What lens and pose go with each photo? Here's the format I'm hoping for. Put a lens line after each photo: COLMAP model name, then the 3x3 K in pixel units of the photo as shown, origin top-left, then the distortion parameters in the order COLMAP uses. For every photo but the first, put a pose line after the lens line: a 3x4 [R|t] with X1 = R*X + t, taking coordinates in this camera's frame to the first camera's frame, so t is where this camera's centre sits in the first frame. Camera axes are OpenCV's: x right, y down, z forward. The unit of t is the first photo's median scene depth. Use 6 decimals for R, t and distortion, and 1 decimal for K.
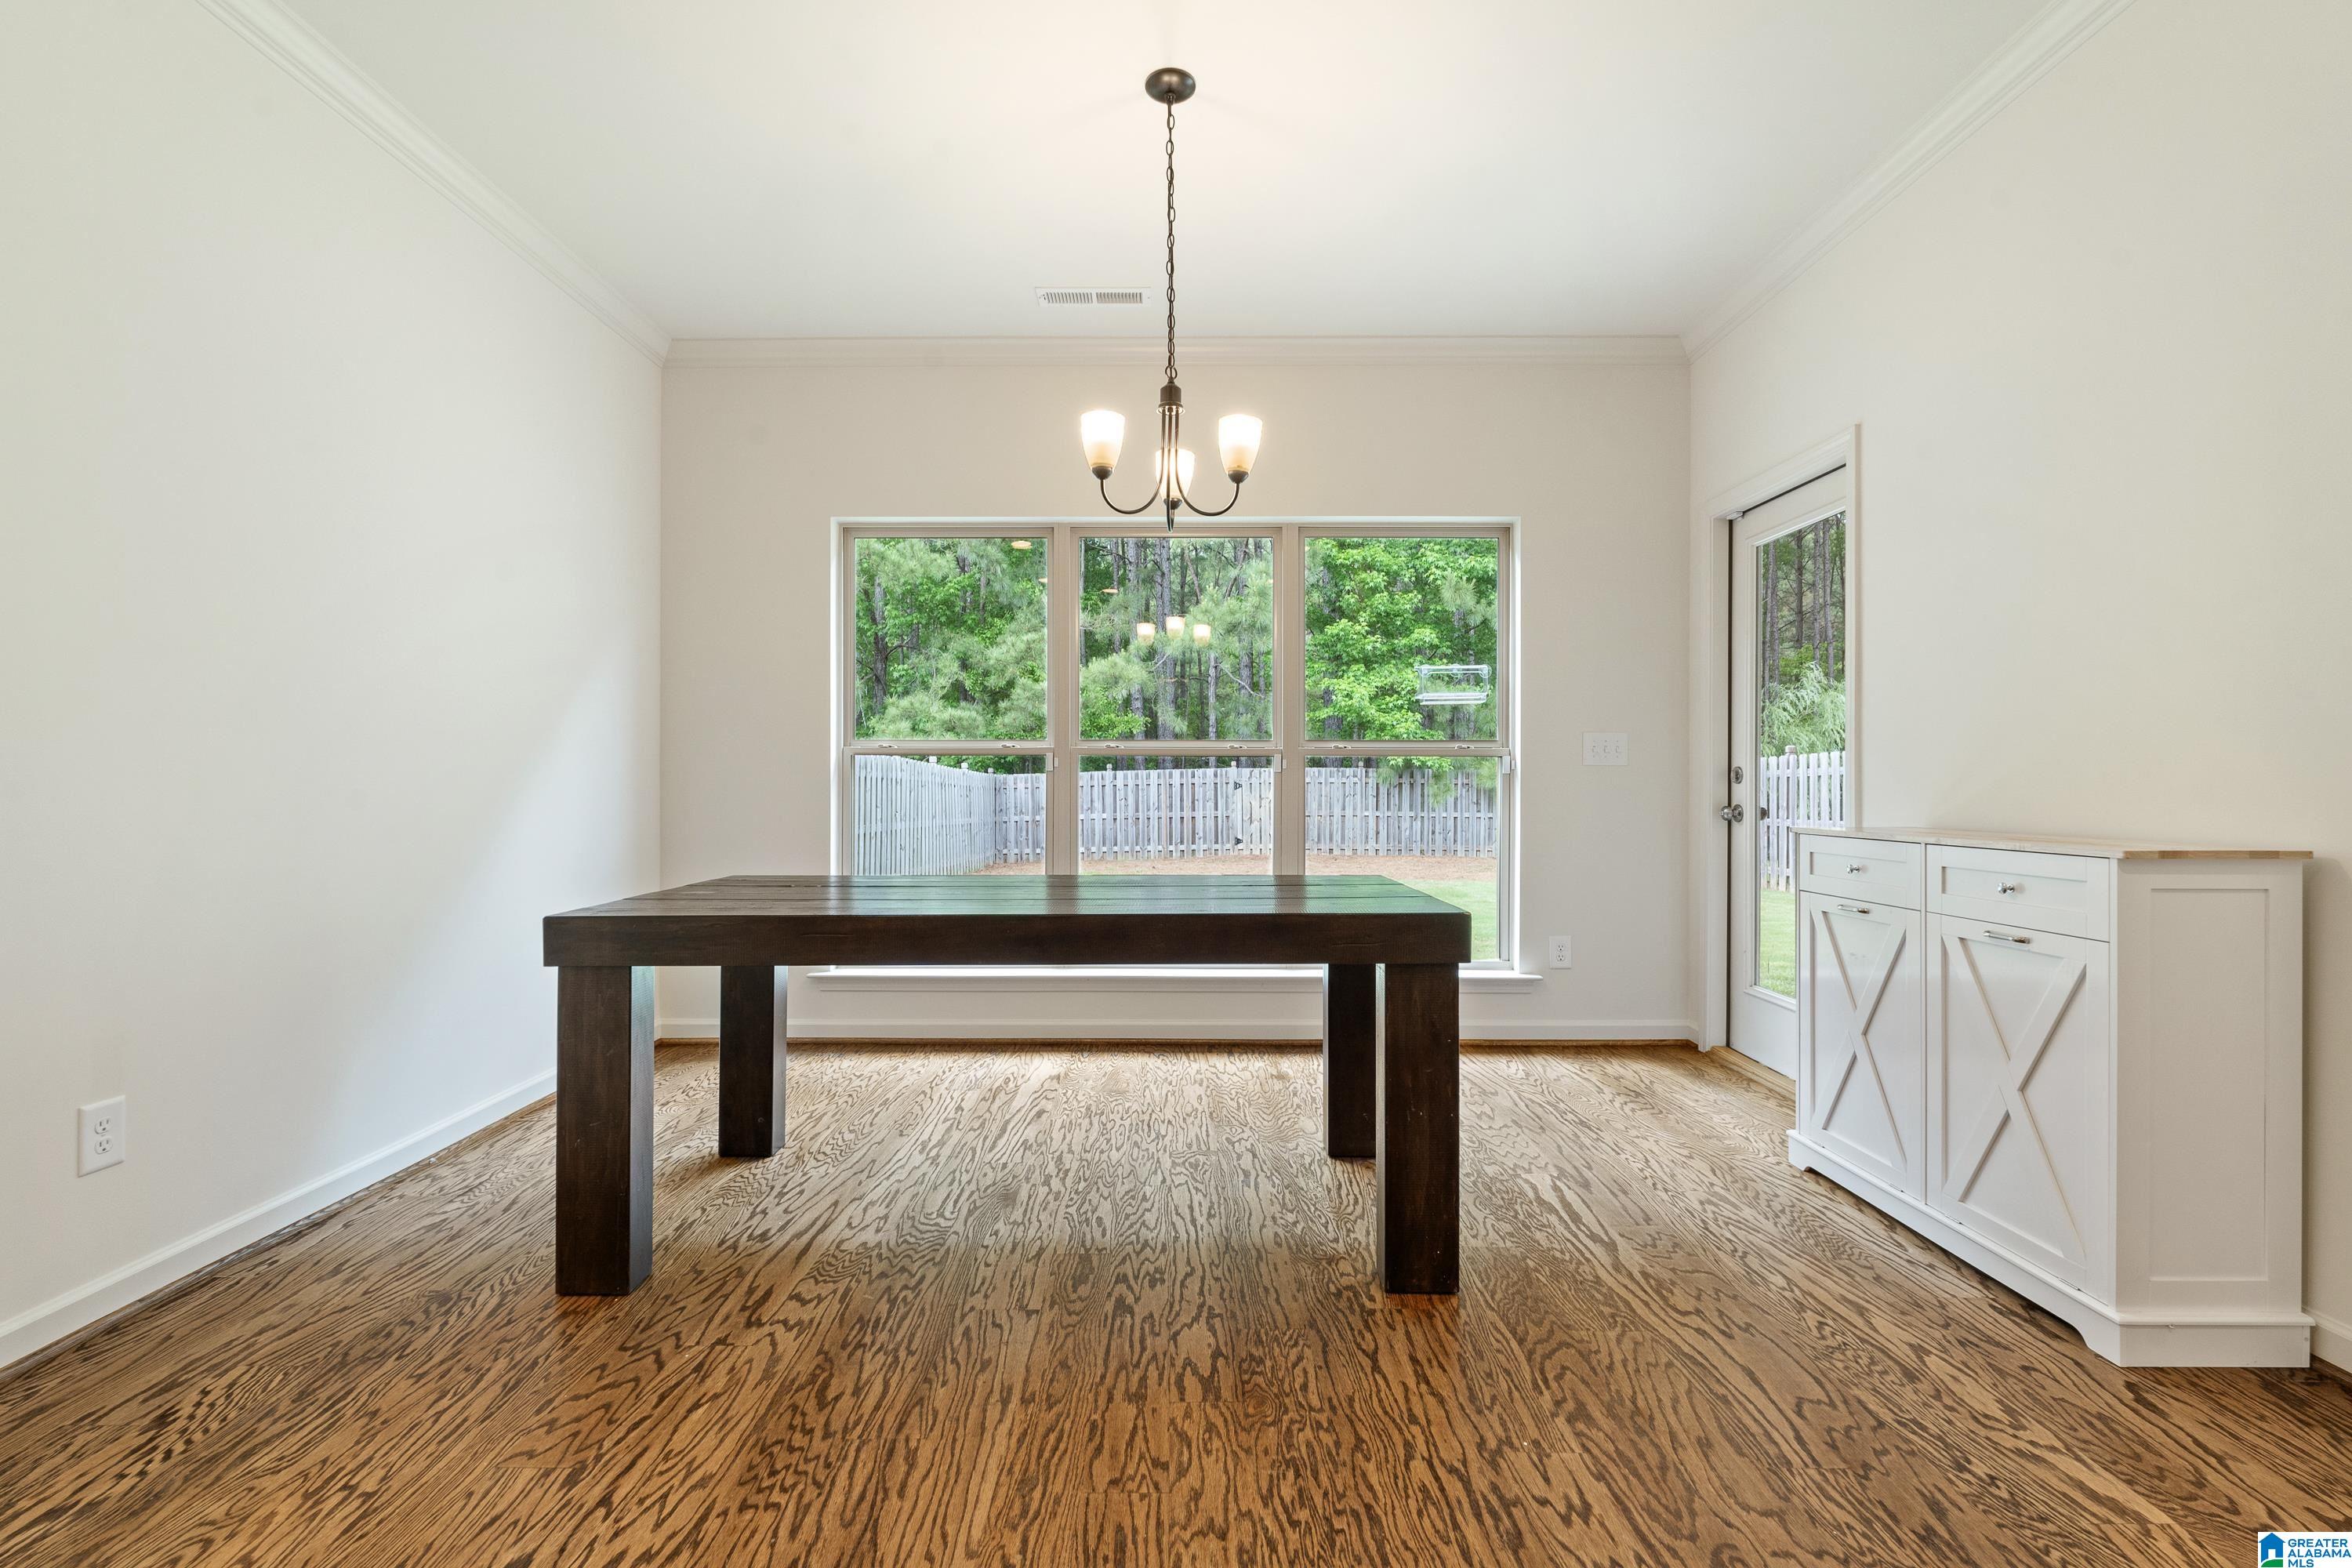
lens RADIAL K [[1055.5, 0, 1174.8], [0, 1055.5, 771.7], [0, 0, 1]] dist [-0.007136, 0.002192]
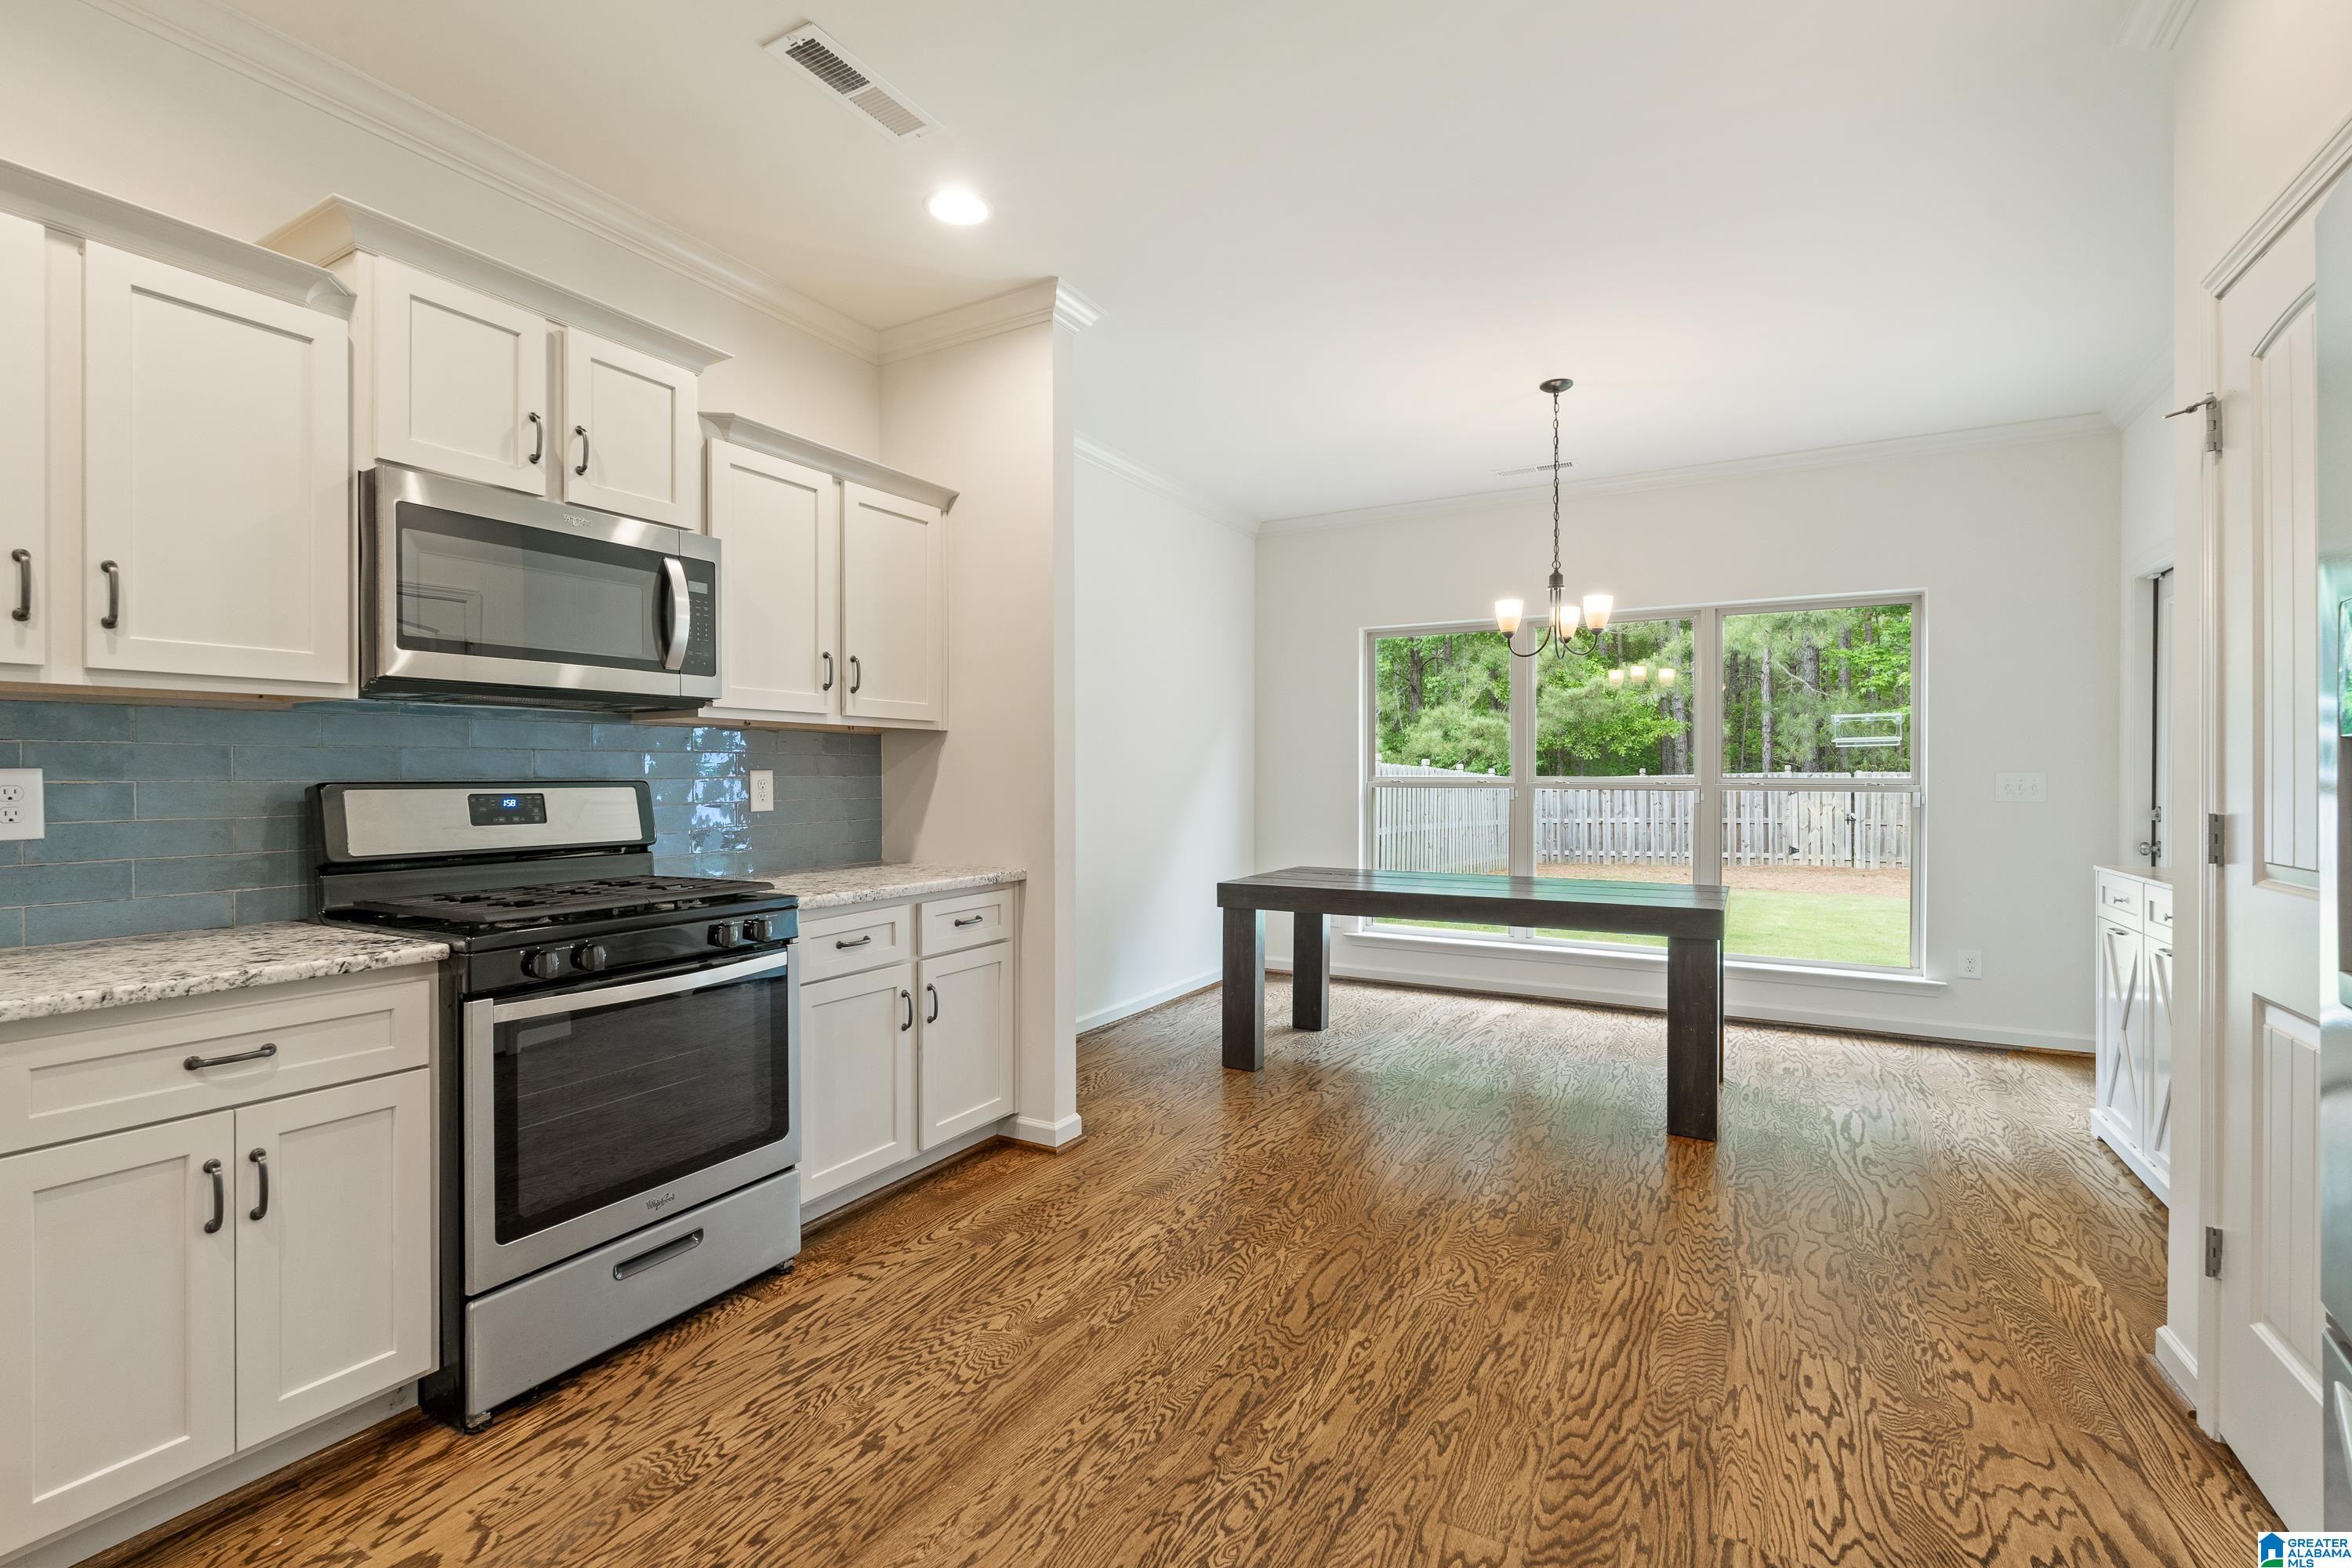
lens RADIAL K [[1055.5, 0, 1160.8], [0, 1055.5, 779.6], [0, 0, 1]] dist [-0.007136, 0.002192]
pose [[0.869629, 0.003942, -0.493690, 0.223522], [0.002142, 0.999929, 0.011757, -0.061421], [0.493701, -0.011281, 0.869558, -0.583712]]
